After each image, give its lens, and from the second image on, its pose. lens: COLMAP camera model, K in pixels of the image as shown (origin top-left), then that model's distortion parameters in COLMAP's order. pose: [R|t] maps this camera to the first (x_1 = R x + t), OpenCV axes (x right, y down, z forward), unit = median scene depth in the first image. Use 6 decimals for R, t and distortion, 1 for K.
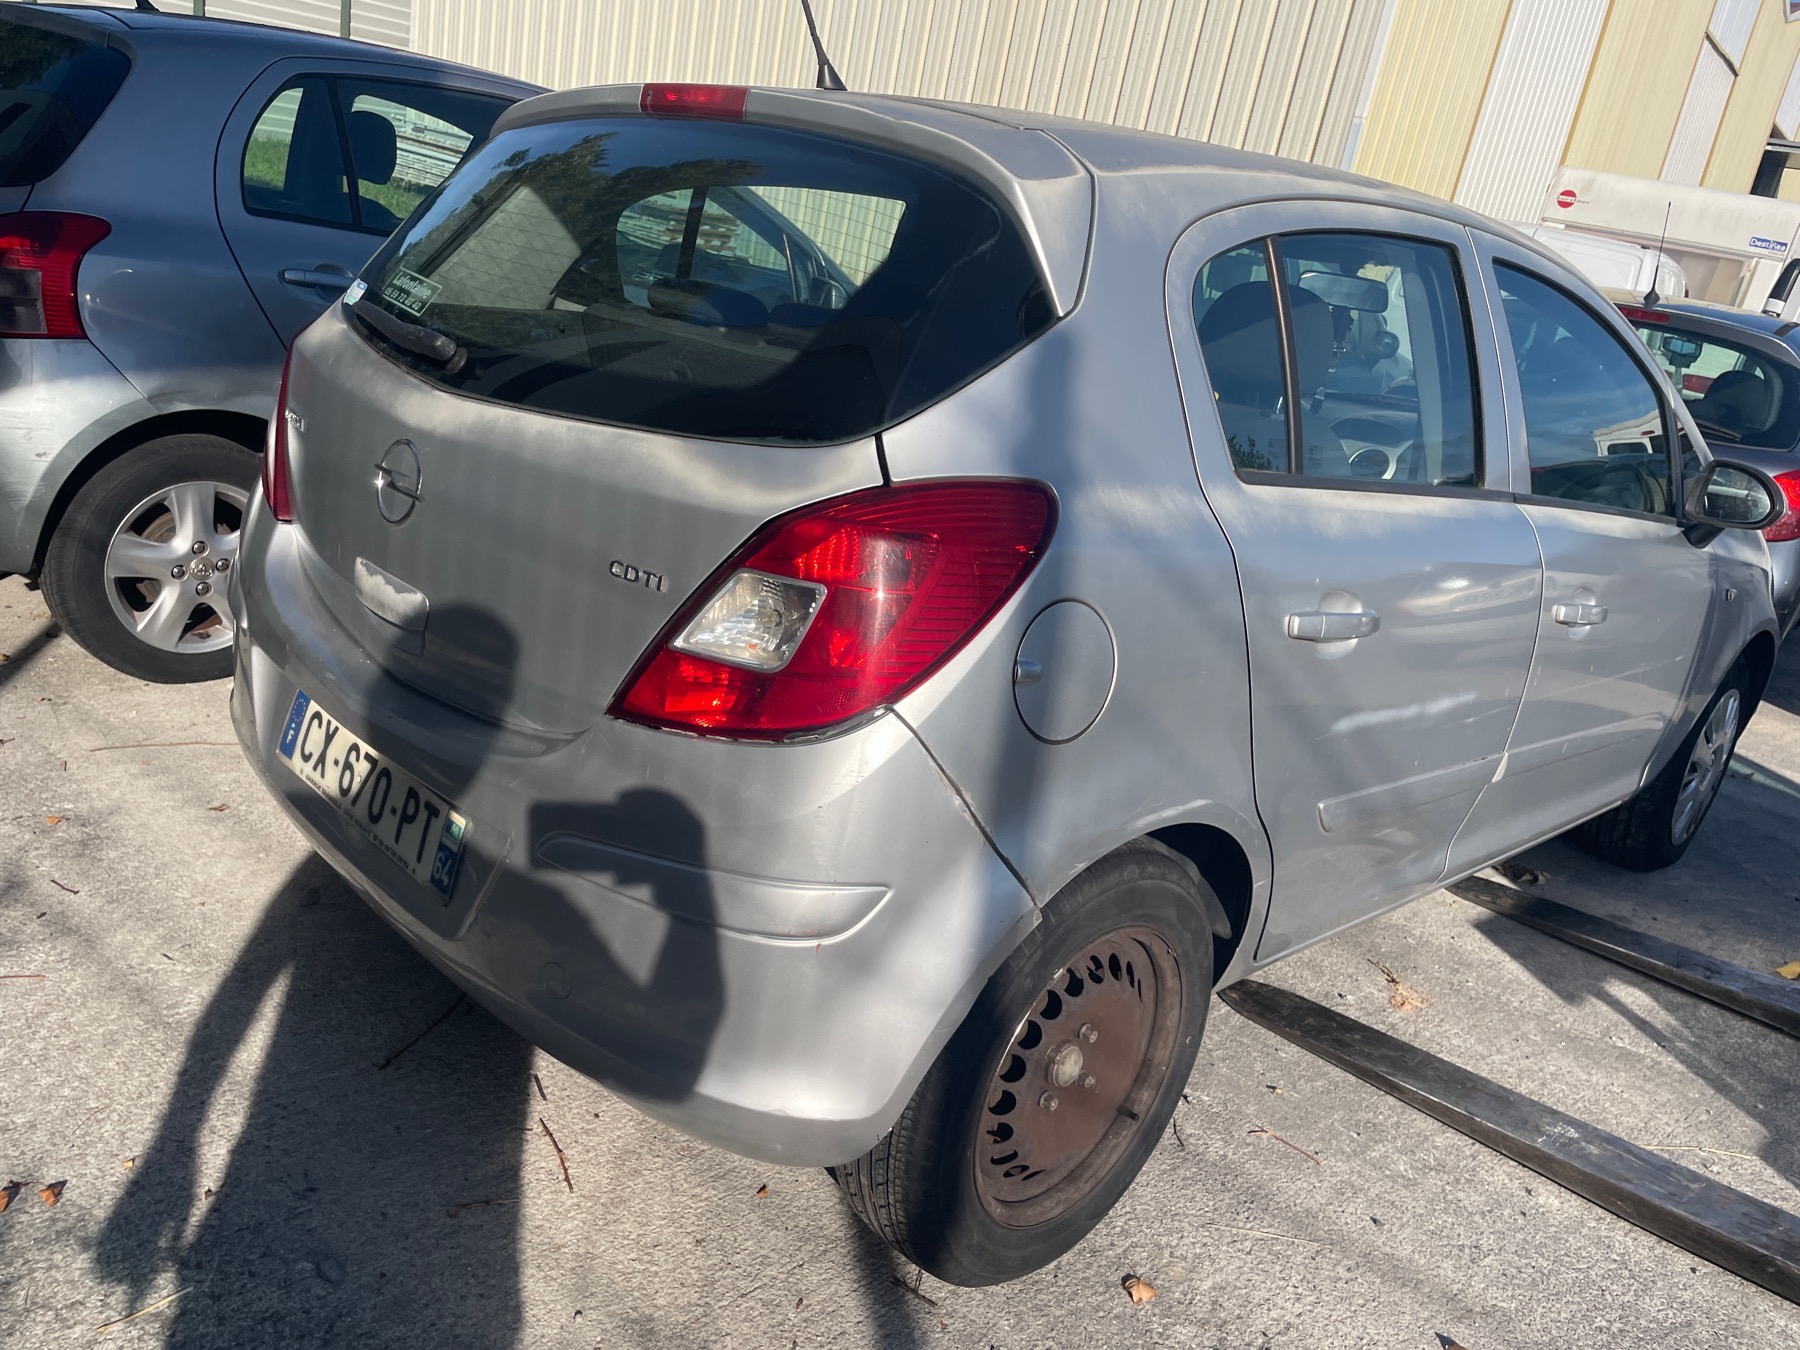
lens RADIAL K [[1369.0, 0, 897.4], [0, 1369.0, 672.1], [0, 0, 1]] dist [0.082135, -0.107615]
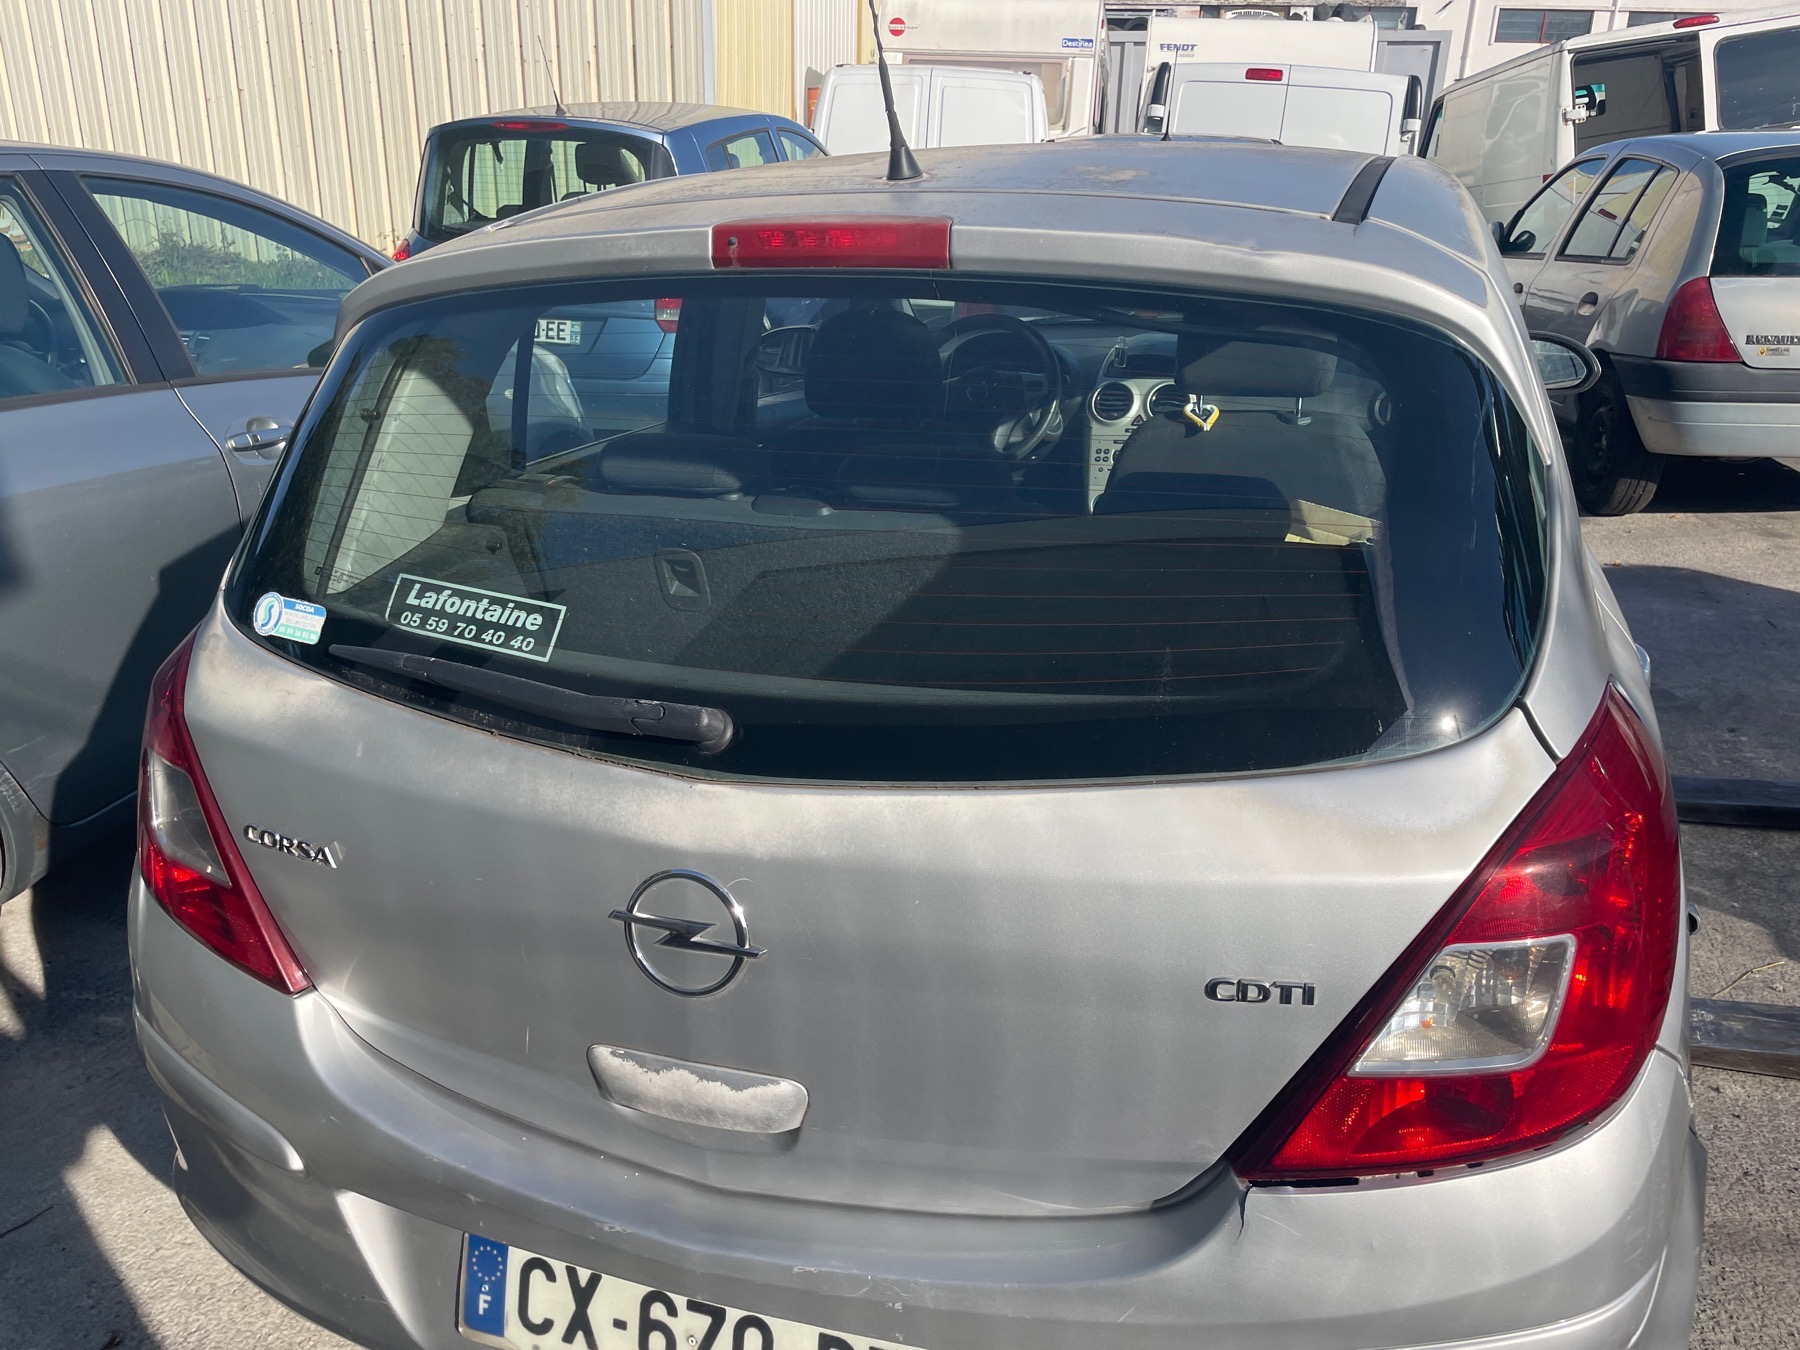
lens RADIAL K [[1369.0, 0, 883.5], [0, 1369.0, 675.4], [0, 0, 1]] dist [0.082135, -0.107615]
pose [[0.873099, -0.319025, 0.368676, -0.428525], [0.282944, 0.947378, 0.149723, -0.289950], [-0.397041, -0.026408, 0.917421, 0.328028]]
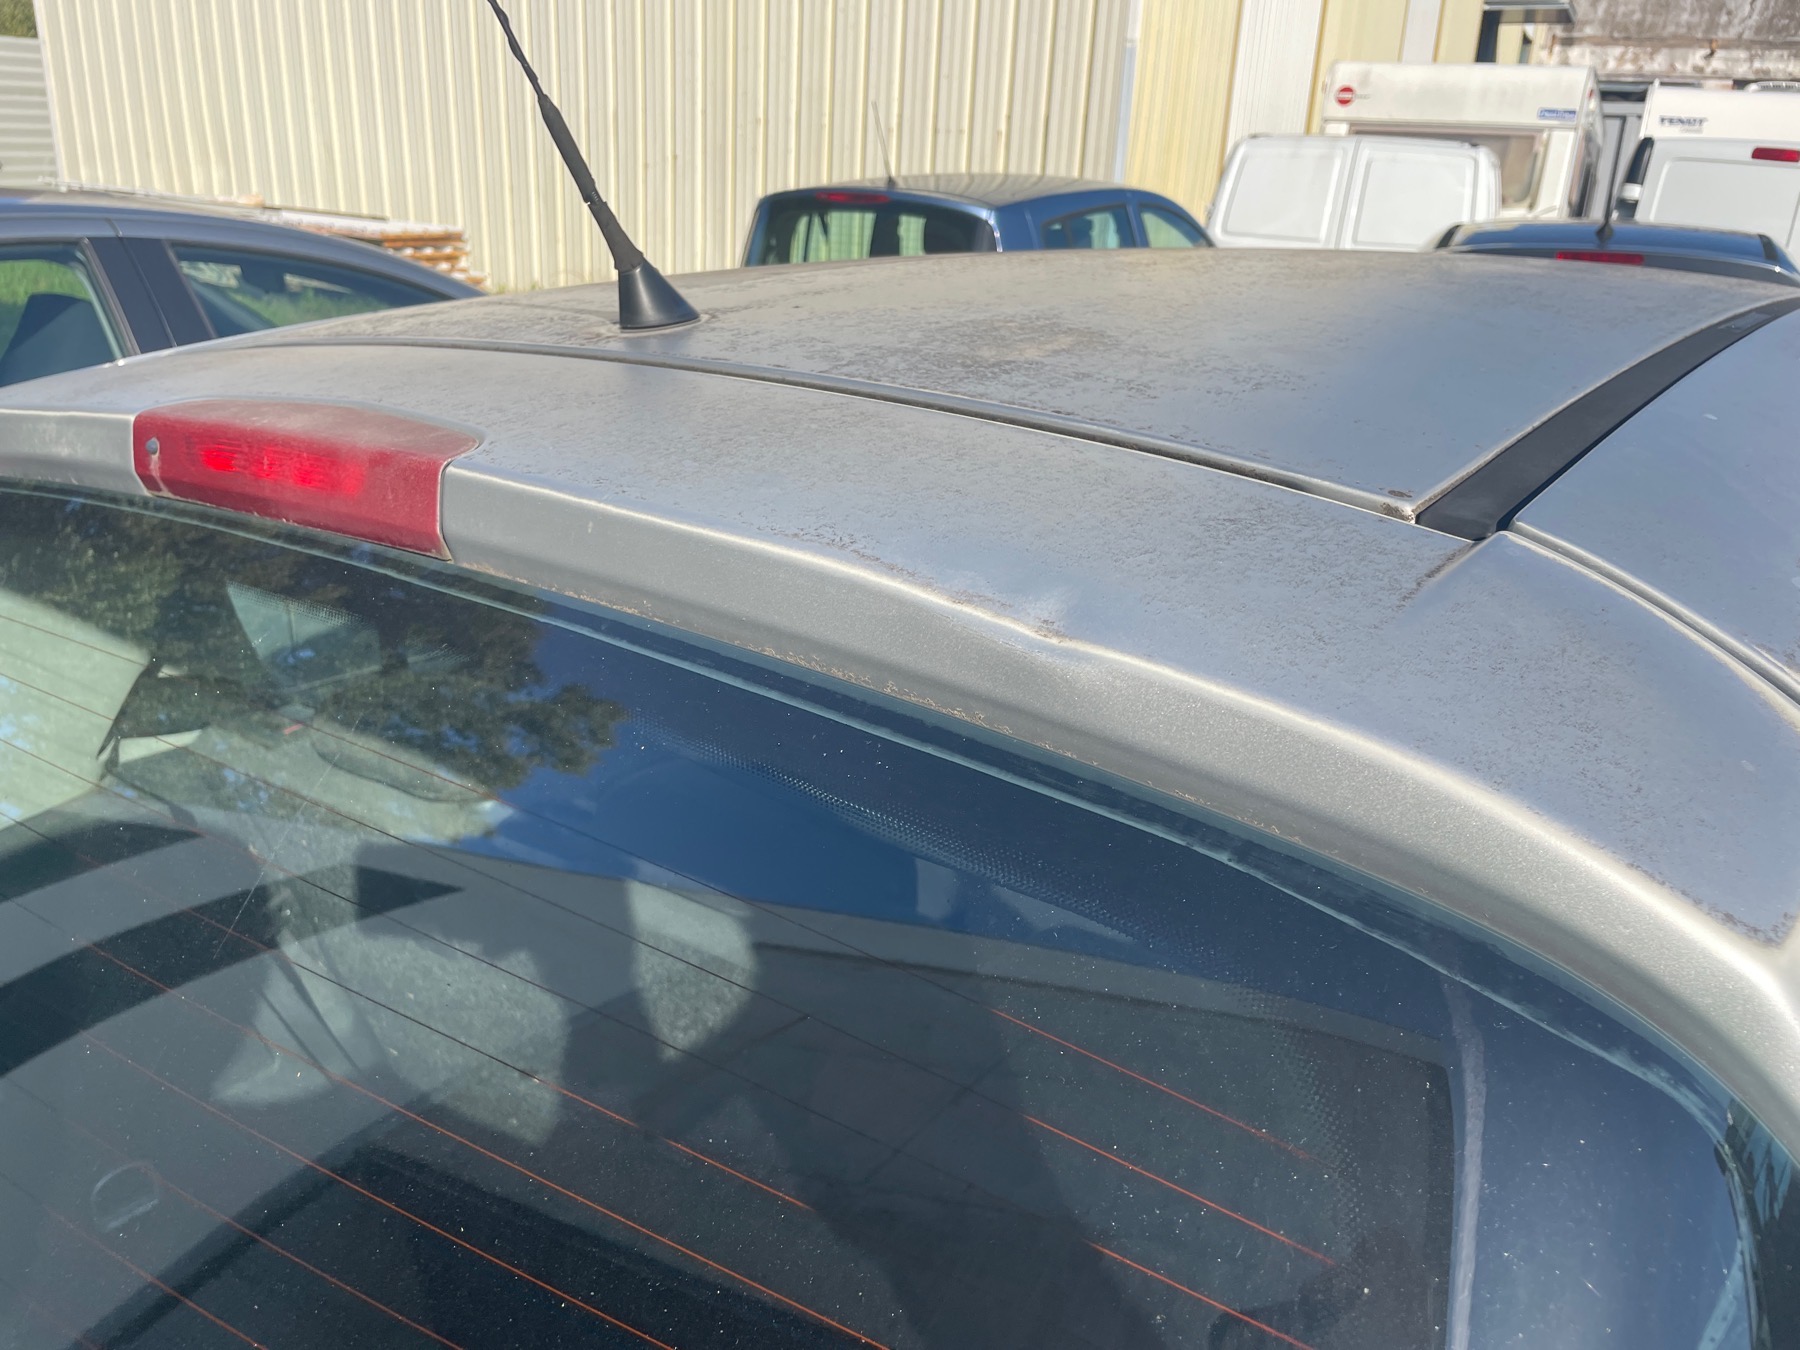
lens RADIAL K [[1369.0, 0, 904.5], [0, 1369.0, 691.5], [0, 0, 1]] dist [0.082135, -0.107615]
pose [[0.973336, -0.193357, 0.123413, -0.049846], [0.188236, 0.980746, 0.051995, -0.336732], [-0.131090, -0.027378, 0.990992, 0.626436]]
